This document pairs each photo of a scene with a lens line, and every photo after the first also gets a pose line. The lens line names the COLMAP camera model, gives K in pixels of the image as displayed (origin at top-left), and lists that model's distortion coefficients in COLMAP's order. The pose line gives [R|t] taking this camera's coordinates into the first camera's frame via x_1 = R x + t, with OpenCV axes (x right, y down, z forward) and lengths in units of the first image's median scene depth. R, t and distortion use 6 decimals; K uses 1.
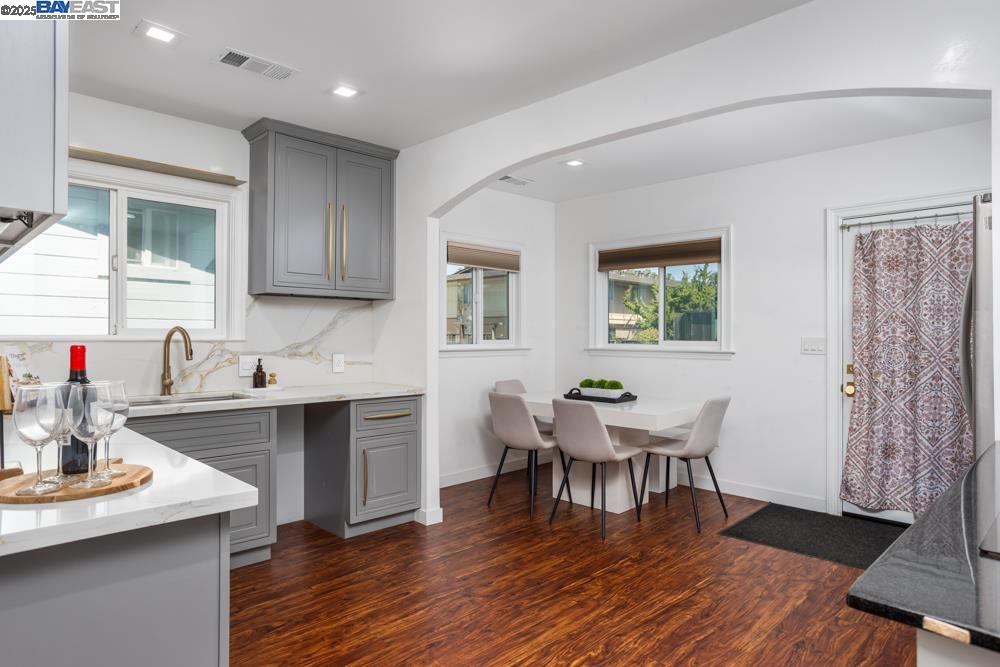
lens RADIAL K [[600.9, 0, 500.0], [0, 600.9, 333.5], [0, 0, 1]] dist [-0.031440, 0.034787]
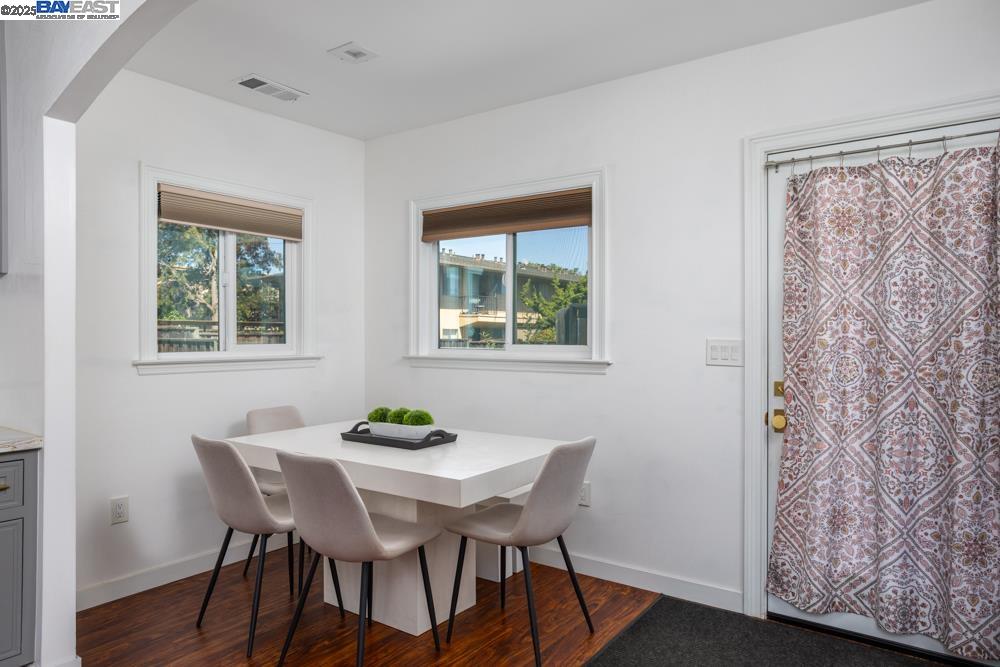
lens RADIAL K [[654.8, 0, 497.2], [0, 654.8, 335.5], [0, 0, 1]] dist [0.000634, 0.002022]
pose [[0.988775, -0.003161, 0.149380, 0.194826], [0.002757, 0.999992, 0.002913, -0.000207], [-0.149388, -0.002468, 0.988776, 0.372744]]
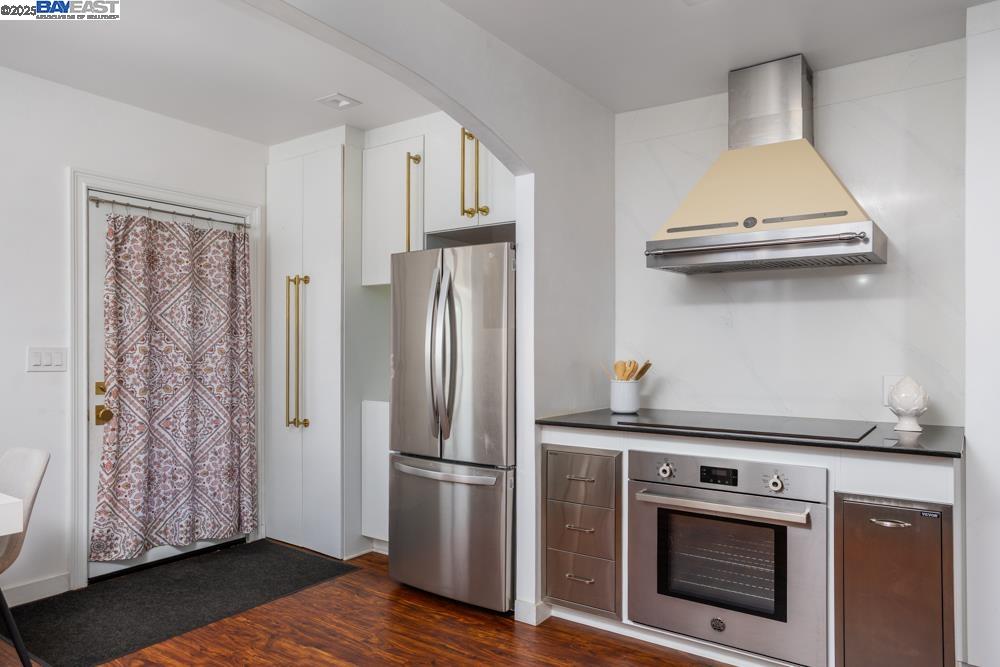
lens RADIAL K [[659.9, 0, 497.3], [0, 659.9, 350.8], [0, 0, 1]] dist [0.003723, 0.002446]
pose [[-0.170297, -0.006280, 0.985373, -0.351549], [-0.004335, 0.999975, 0.005623, 0.004886], [-0.985383, -0.003314, -0.170320, 0.676366]]
